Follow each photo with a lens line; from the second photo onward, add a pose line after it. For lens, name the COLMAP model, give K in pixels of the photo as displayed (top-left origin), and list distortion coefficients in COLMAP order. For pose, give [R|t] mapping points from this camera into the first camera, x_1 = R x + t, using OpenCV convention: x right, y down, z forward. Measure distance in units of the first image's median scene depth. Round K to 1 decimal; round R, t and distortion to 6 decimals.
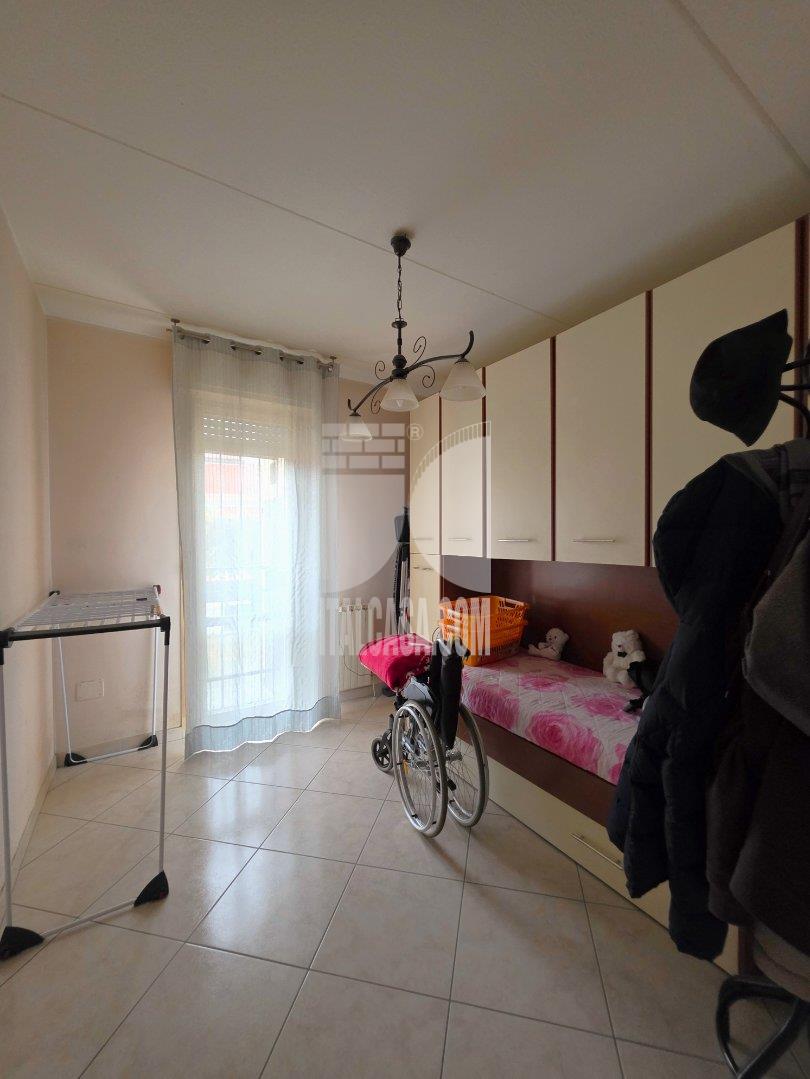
lens RADIAL K [[432.5, 0, 410.1], [0, 432.5, 539.5], [0, 0, 1]] dist [0.002594, -0.000859]
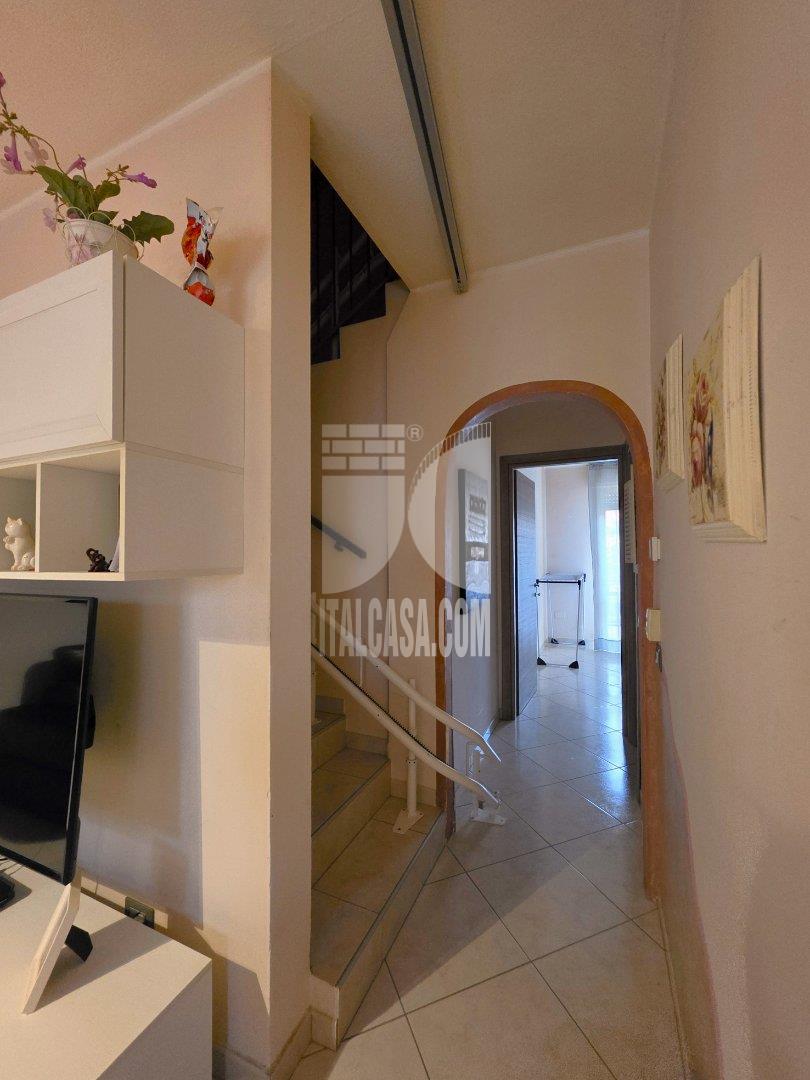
lens RADIAL K [[432.9, 0, 410.0], [0, 432.9, 541.0], [0, 0, 1]] dist [0.002594, -0.000859]
pose [[0.550542, -0.018350, -0.834605, 0.850986], [0.000156, 0.999761, -0.021878, -0.013220], [0.834807, 0.011915, 0.550414, -1.063502]]
